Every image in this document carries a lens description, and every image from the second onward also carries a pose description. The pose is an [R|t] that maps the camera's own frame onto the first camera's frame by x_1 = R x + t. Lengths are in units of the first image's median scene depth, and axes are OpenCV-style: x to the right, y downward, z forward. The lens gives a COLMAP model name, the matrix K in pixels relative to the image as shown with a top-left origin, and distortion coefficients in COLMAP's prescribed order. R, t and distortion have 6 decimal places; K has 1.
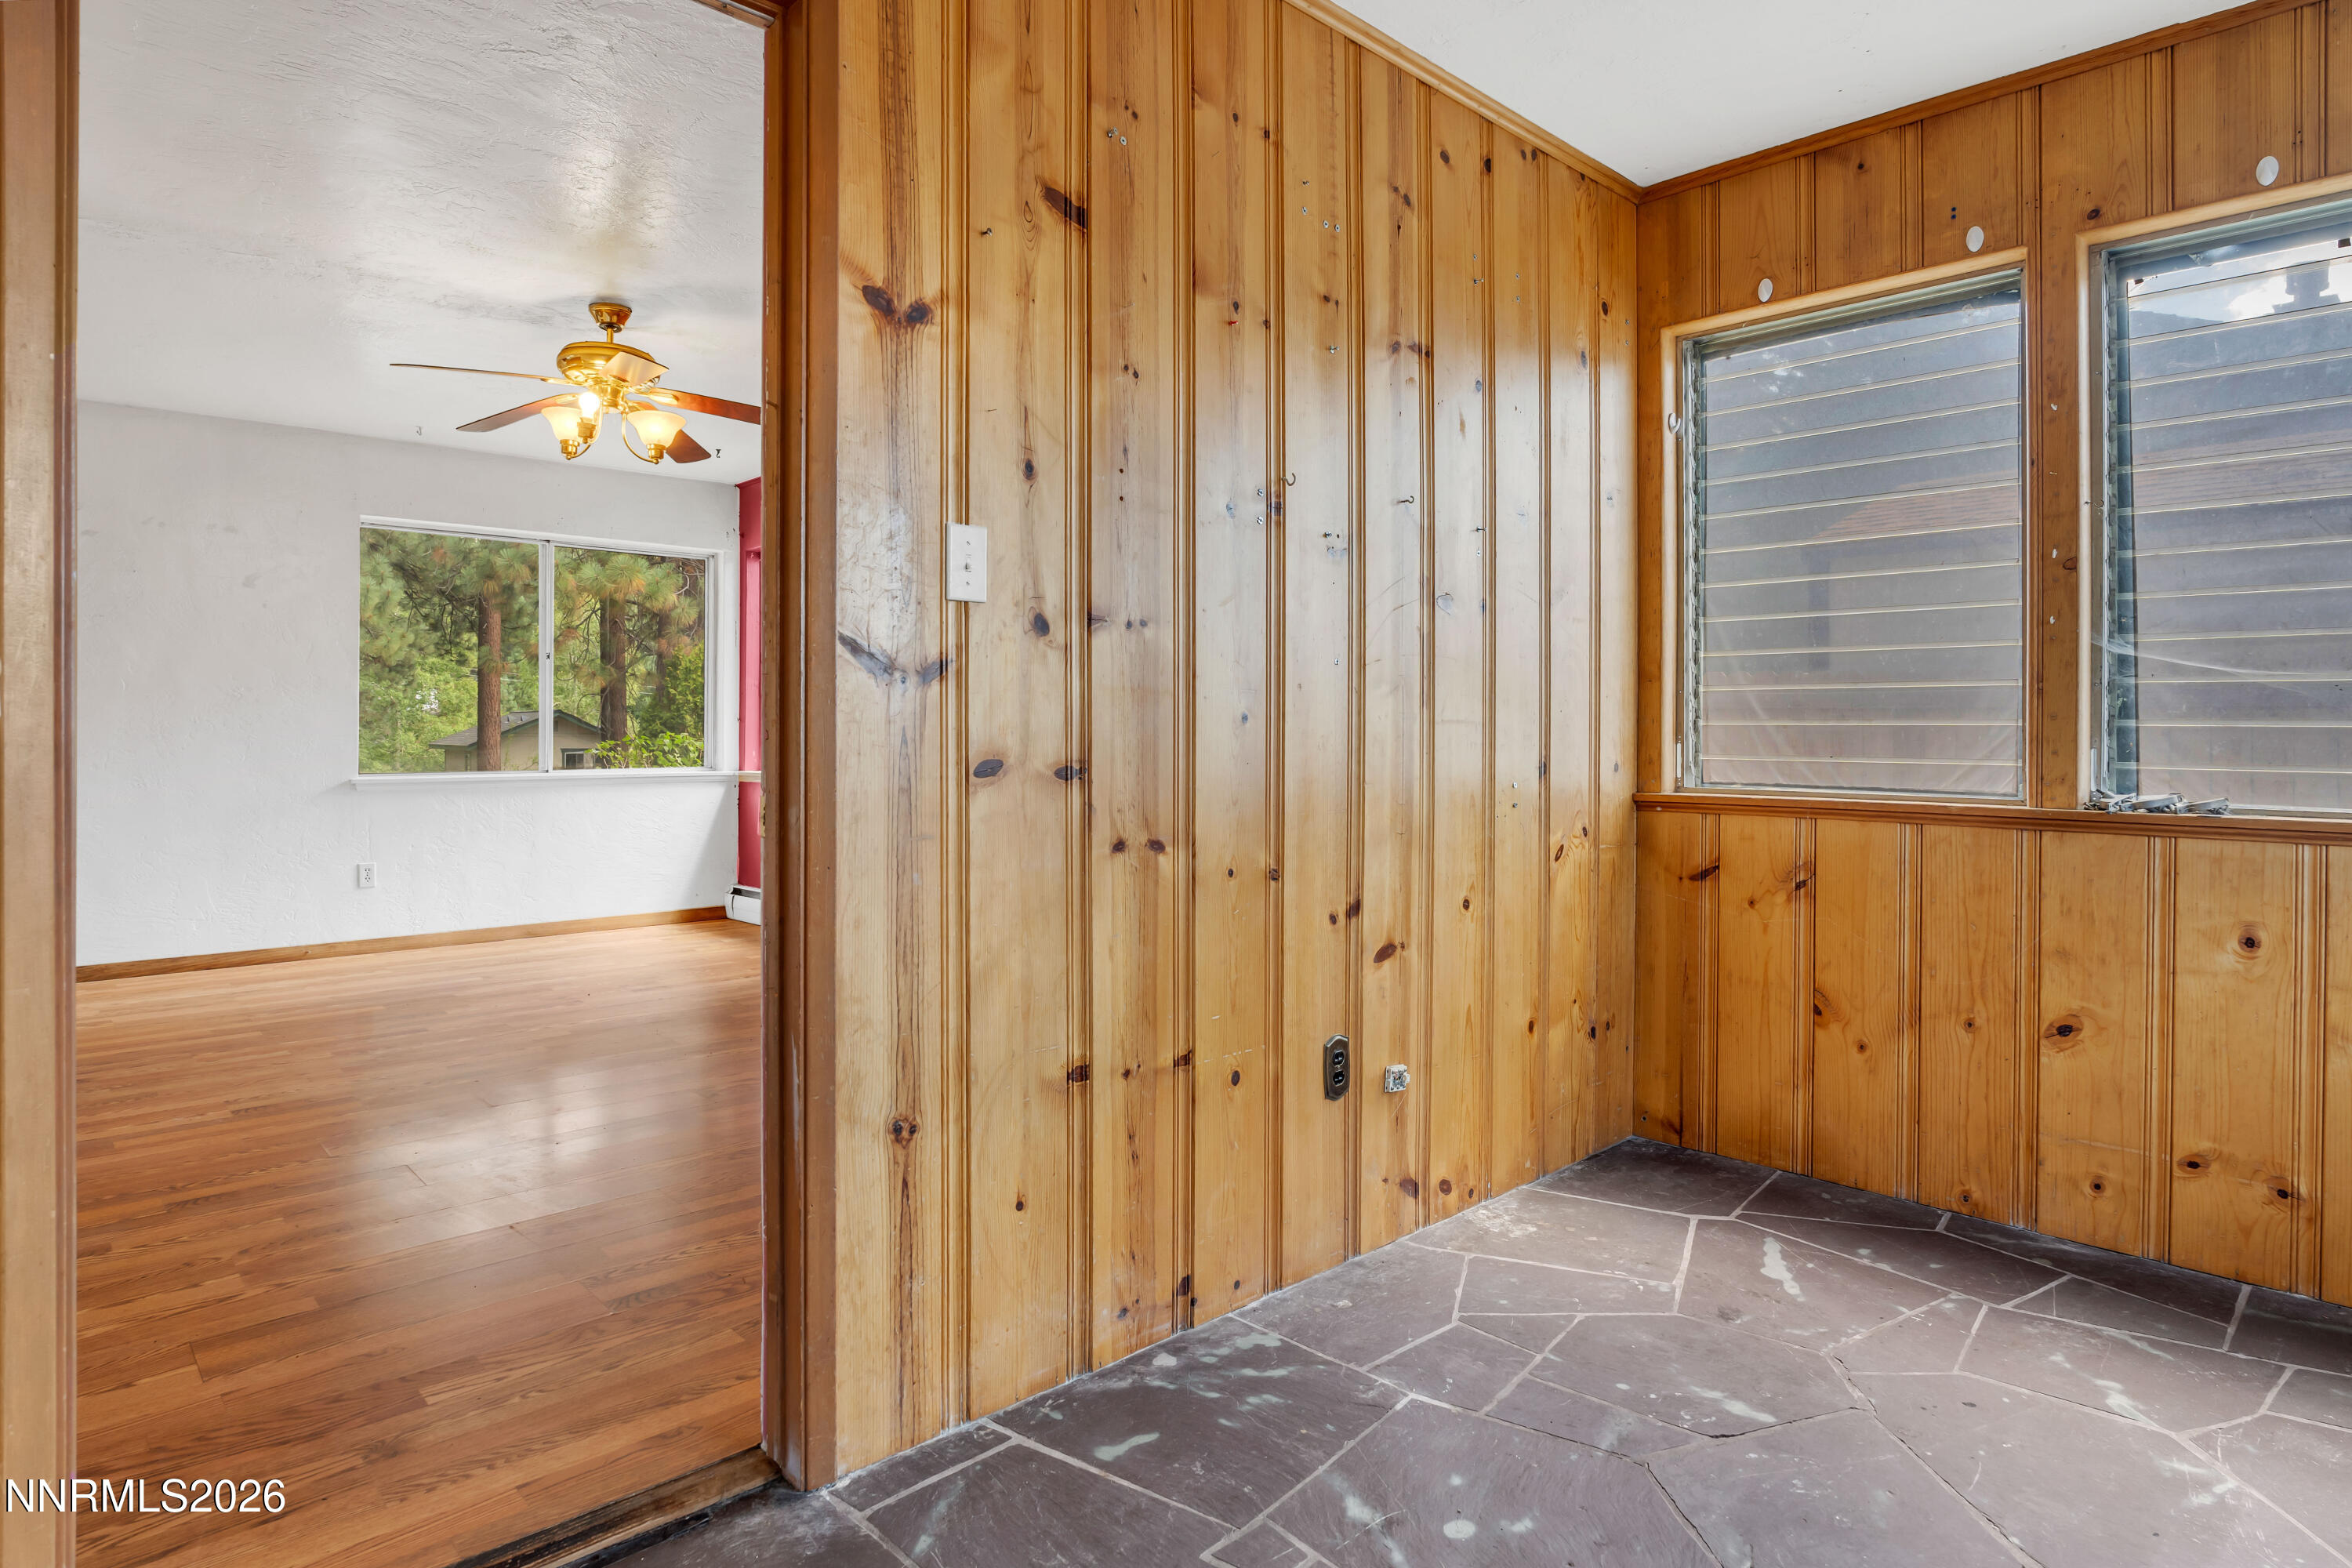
lens RADIAL K [[1296.5, 0, 1167.6], [0, 1296.5, 733.3], [0, 0, 1]] dist [-0.032391, 0.003570]
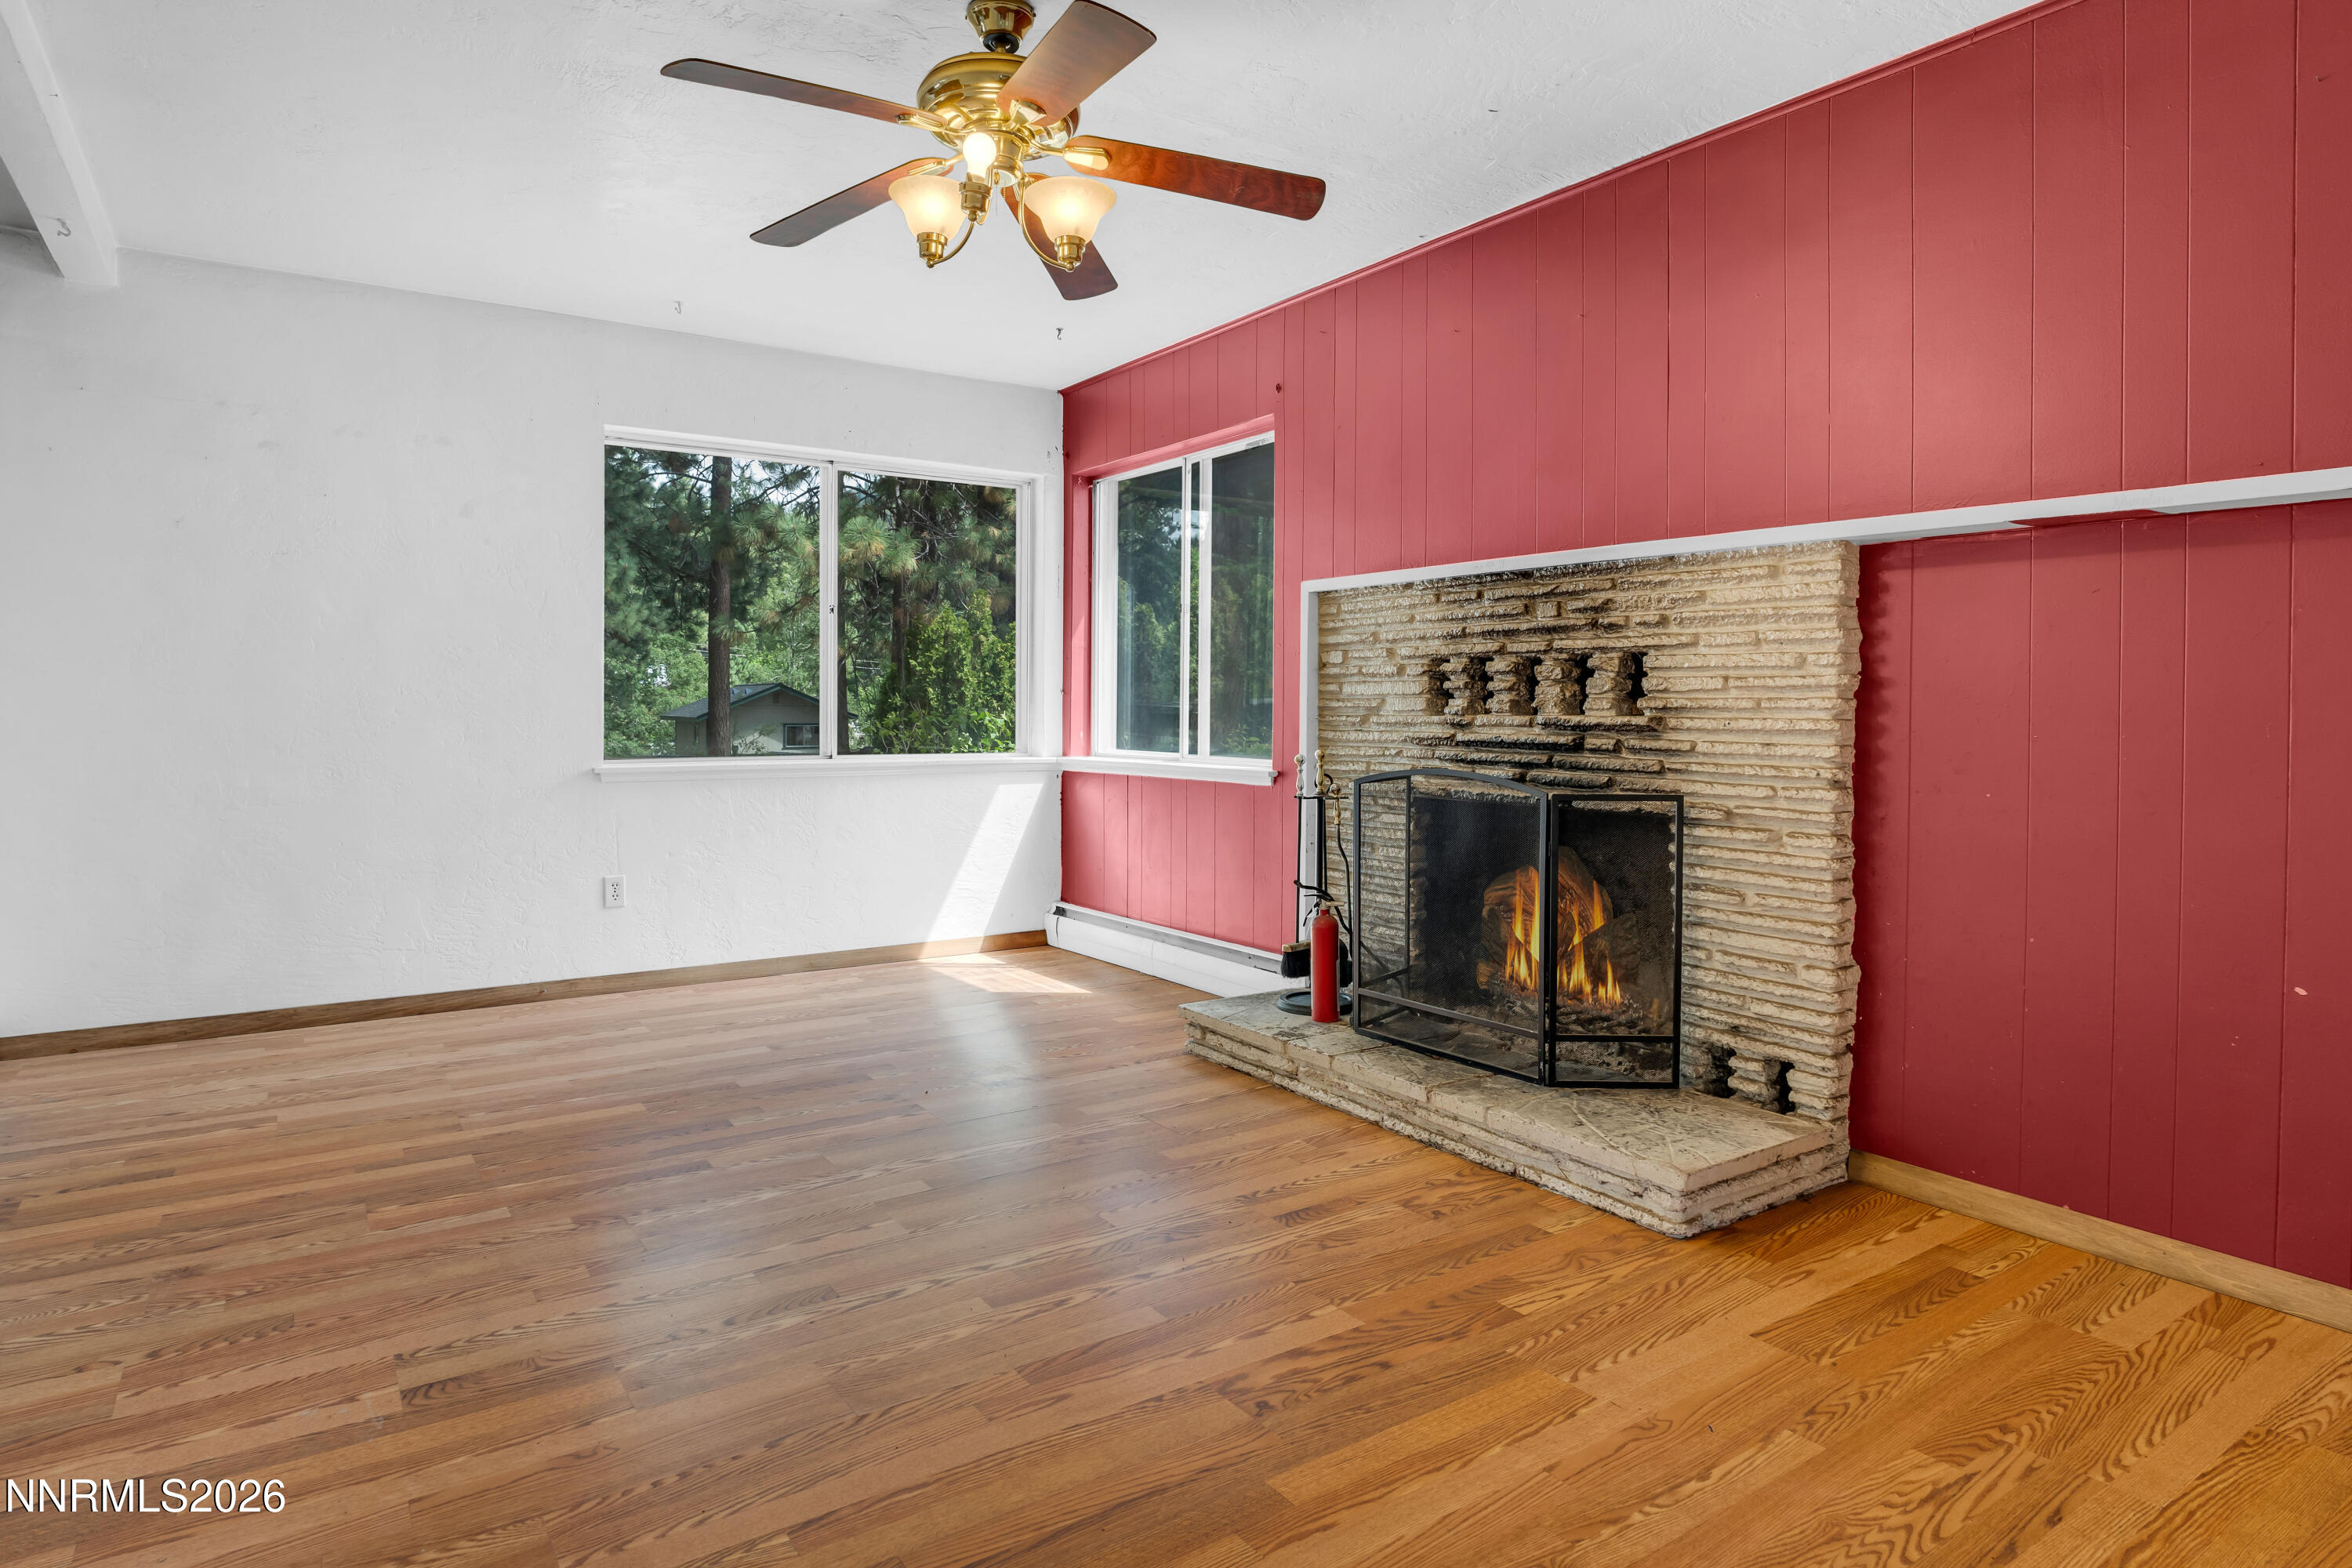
lens RADIAL K [[1296.5, 0, 1207.2], [0, 1296.5, 724.8], [0, 0, 1]] dist [-0.032391, 0.003570]
pose [[0.992660, 0.003595, -0.120886, -0.342436], [-0.001920, 0.999901, 0.013969, -0.003510], [0.120924, -0.013634, 0.992568, 0.529545]]
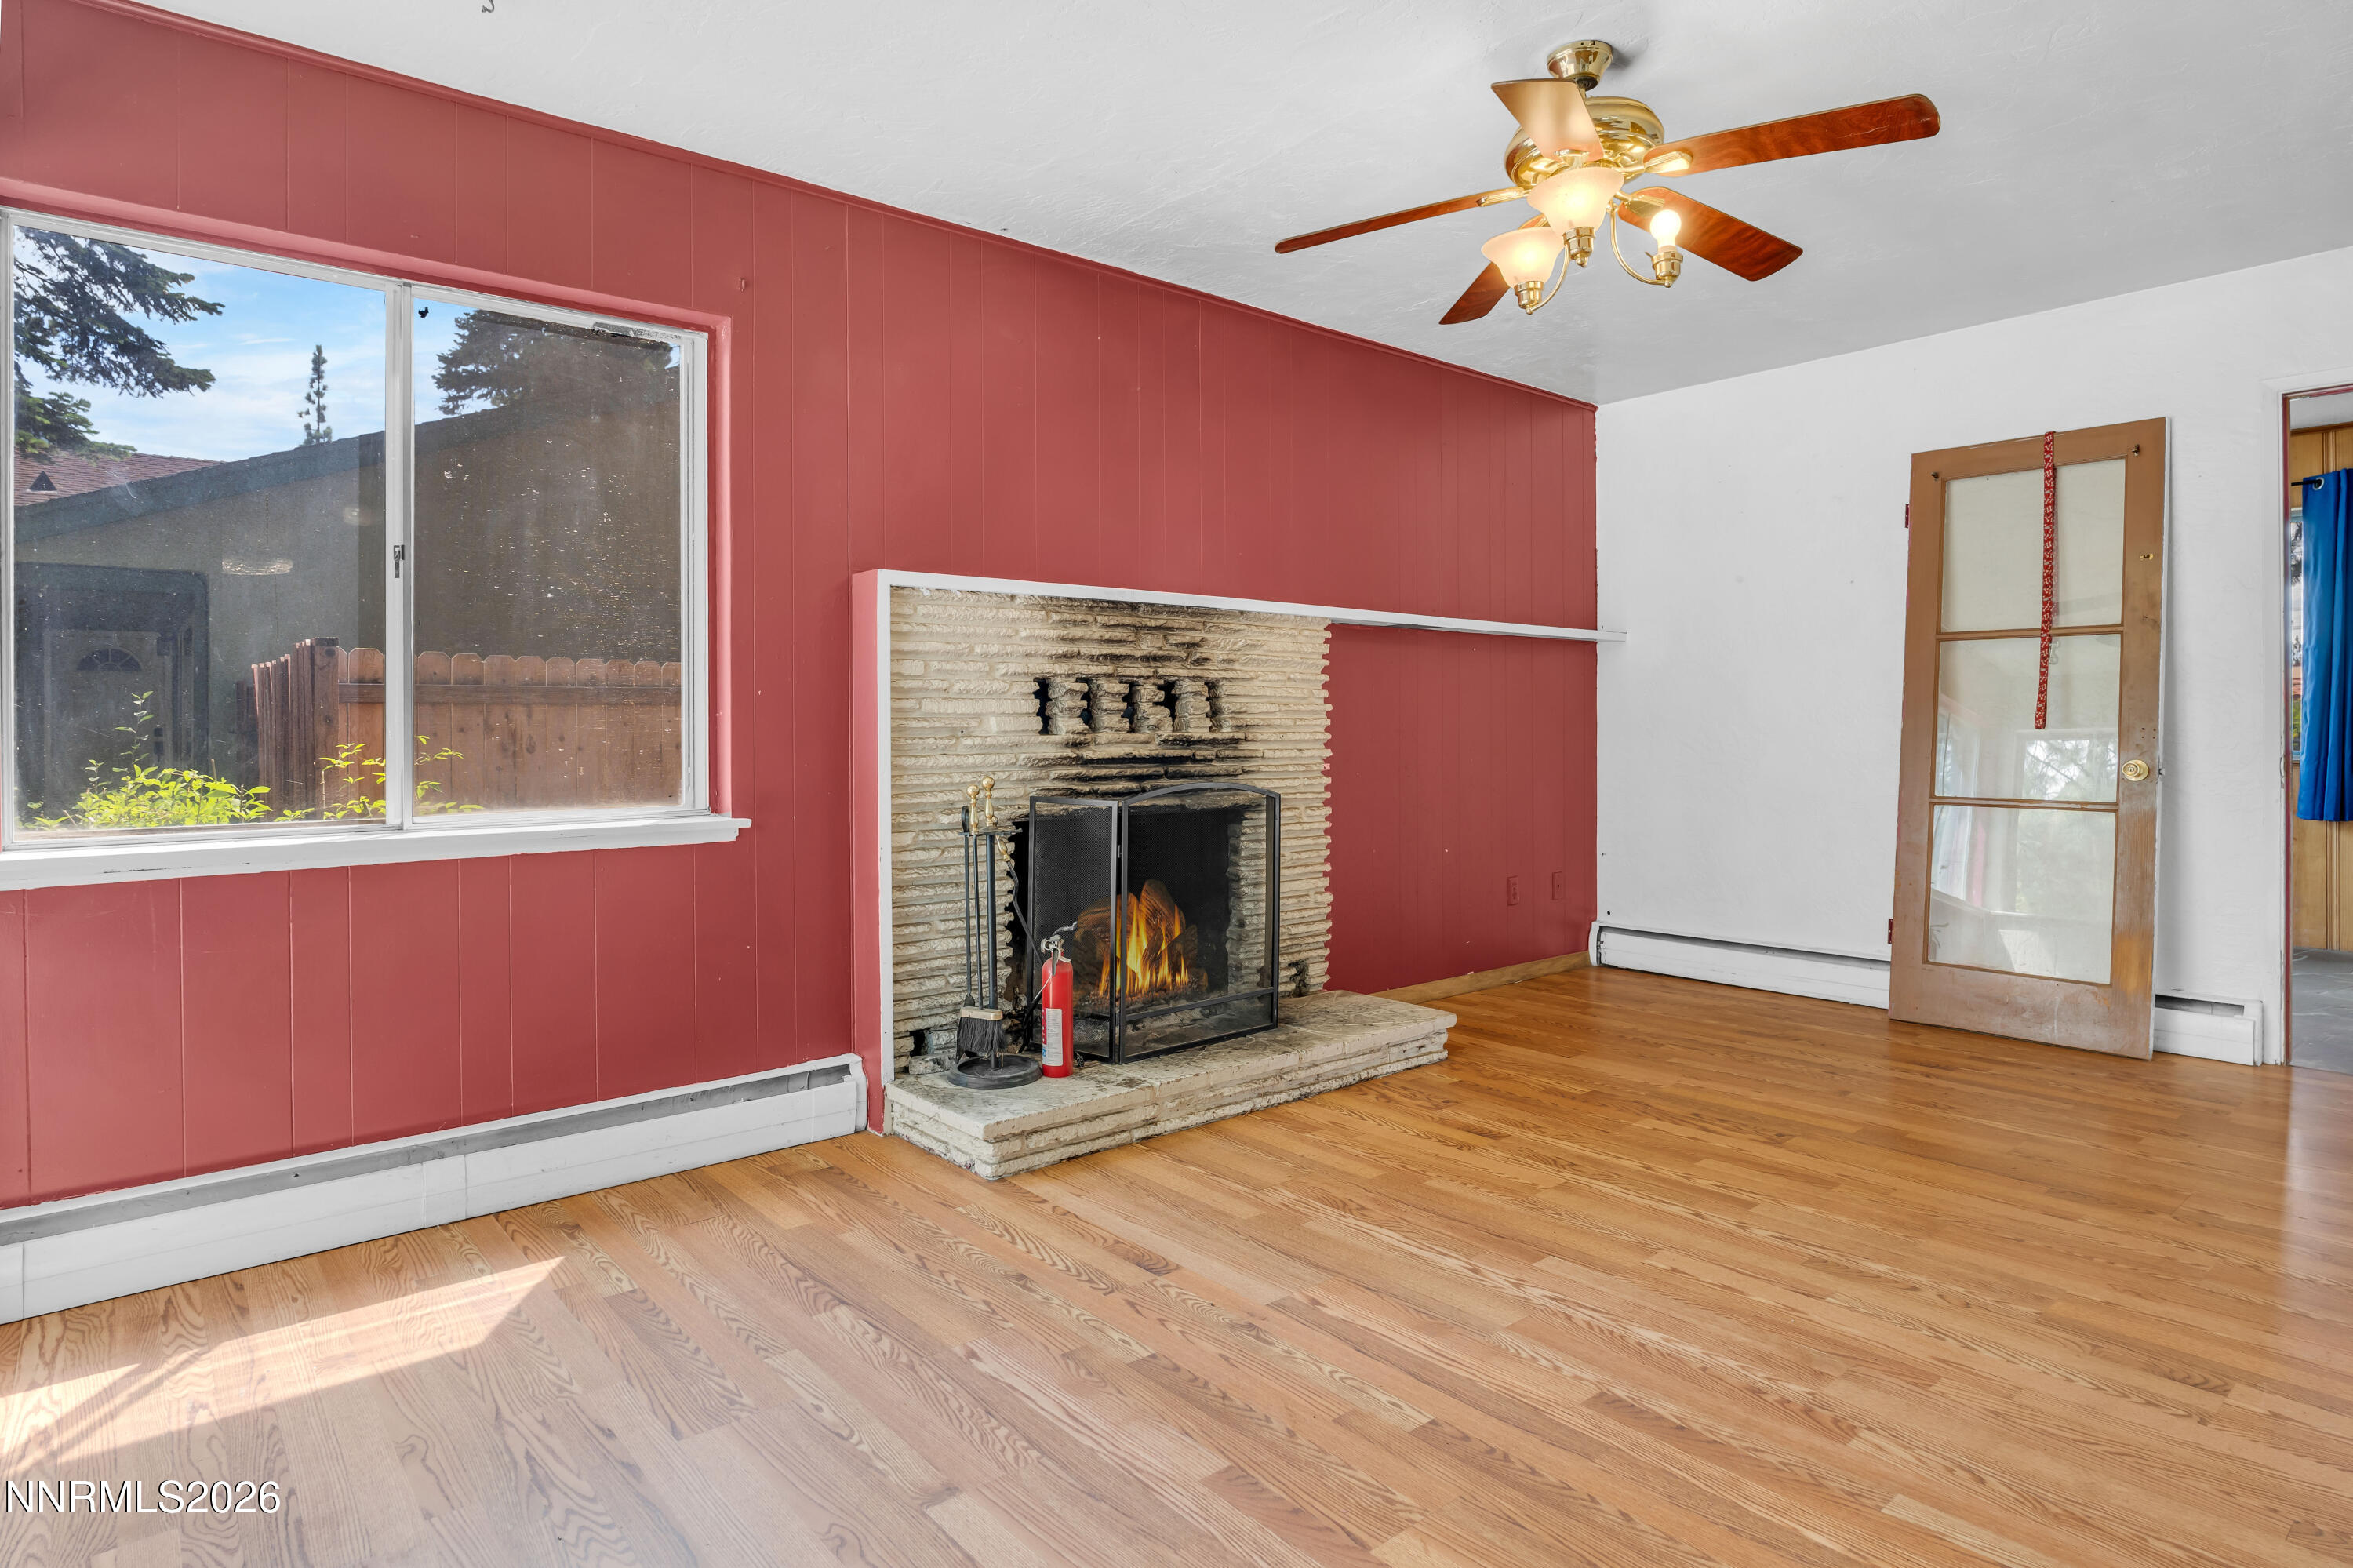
lens RADIAL K [[1297.1, 0, 1175.0], [0, 1297.1, 738.1], [0, 0, 1]] dist [-0.032391, 0.003570]
pose [[0.046399, -0.011826, 0.998853, -1.410482], [0.006477, 0.999912, 0.011537, -0.006072], [-0.998902, 0.005934, 0.046471, 1.543050]]
